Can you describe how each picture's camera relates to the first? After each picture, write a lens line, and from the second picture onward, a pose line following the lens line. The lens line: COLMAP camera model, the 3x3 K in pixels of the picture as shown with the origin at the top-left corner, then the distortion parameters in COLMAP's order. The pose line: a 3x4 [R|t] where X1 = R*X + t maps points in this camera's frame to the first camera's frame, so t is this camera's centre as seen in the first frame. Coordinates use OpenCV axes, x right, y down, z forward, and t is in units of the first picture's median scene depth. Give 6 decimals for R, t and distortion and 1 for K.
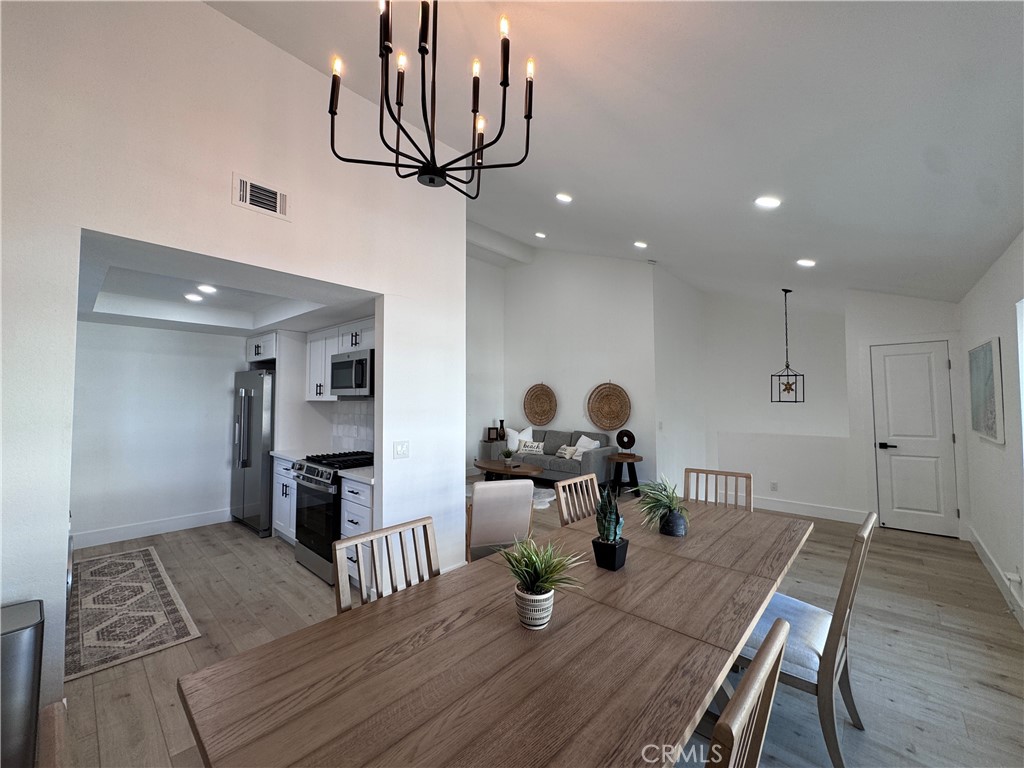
lens RADIAL K [[407.8, 0, 513.0], [0, 407.8, 382.7], [0, 0, 1]] dist [-0.002769, 0.000280]
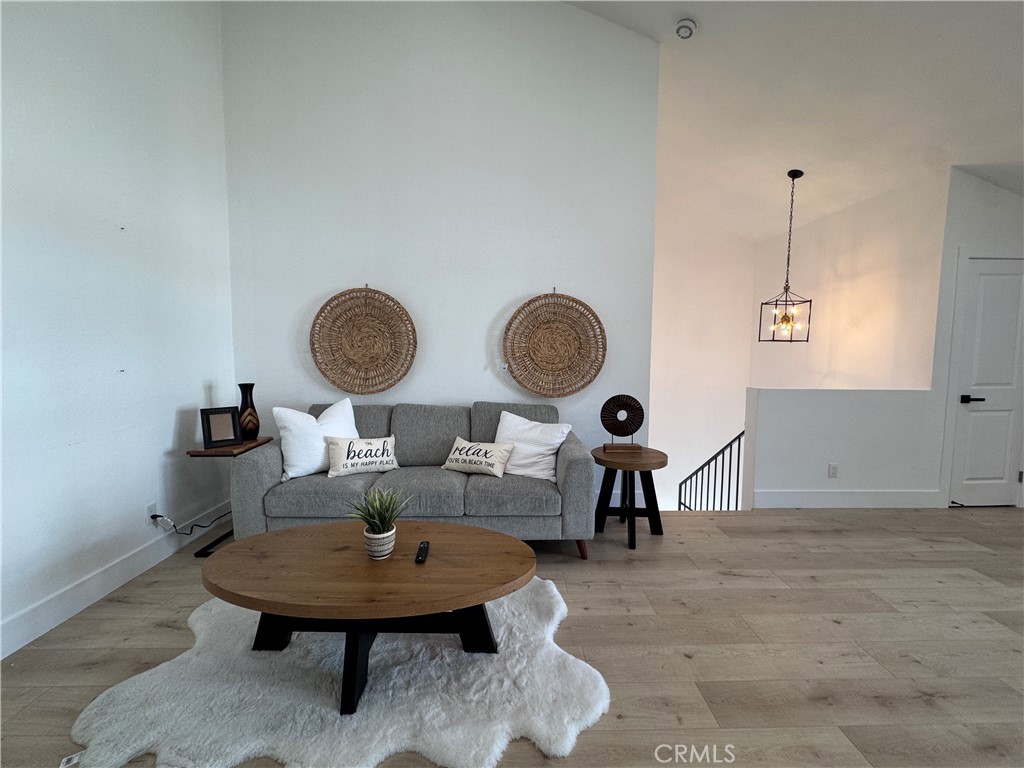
lens RADIAL K [[407.8, 0, 512.3], [0, 407.8, 384.6], [0, 0, 1]] dist [-0.002769, 0.000280]
pose [[0.724308, -0.048167, 0.687793, -0.114332], [-0.037366, 0.993349, 0.108915, 0.052080], [-0.688464, -0.104588, 0.717690, 0.673689]]
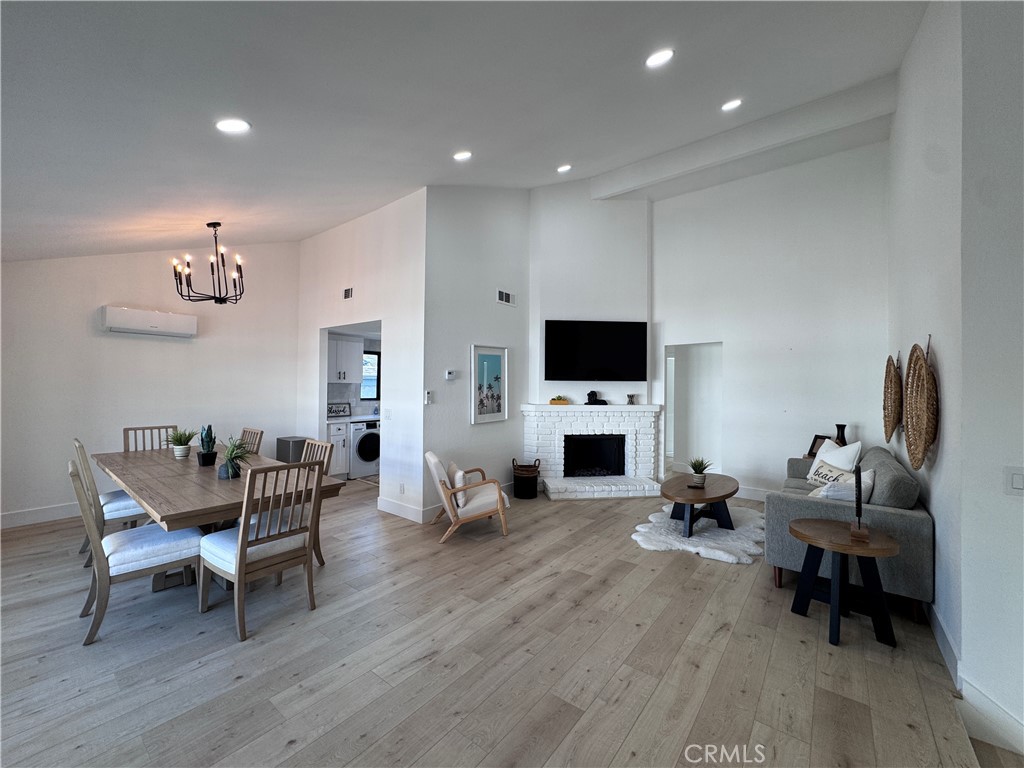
lens RADIAL K [[407.8, 0, 513.2], [0, 407.8, 384.3], [0, 0, 1]] dist [-0.002769, 0.000280]
pose [[0.066016, -0.002266, -0.997816, 0.565802], [0.029090, 0.999577, -0.000346, 0.026139], [0.997394, -0.029003, 0.066054, 0.580234]]
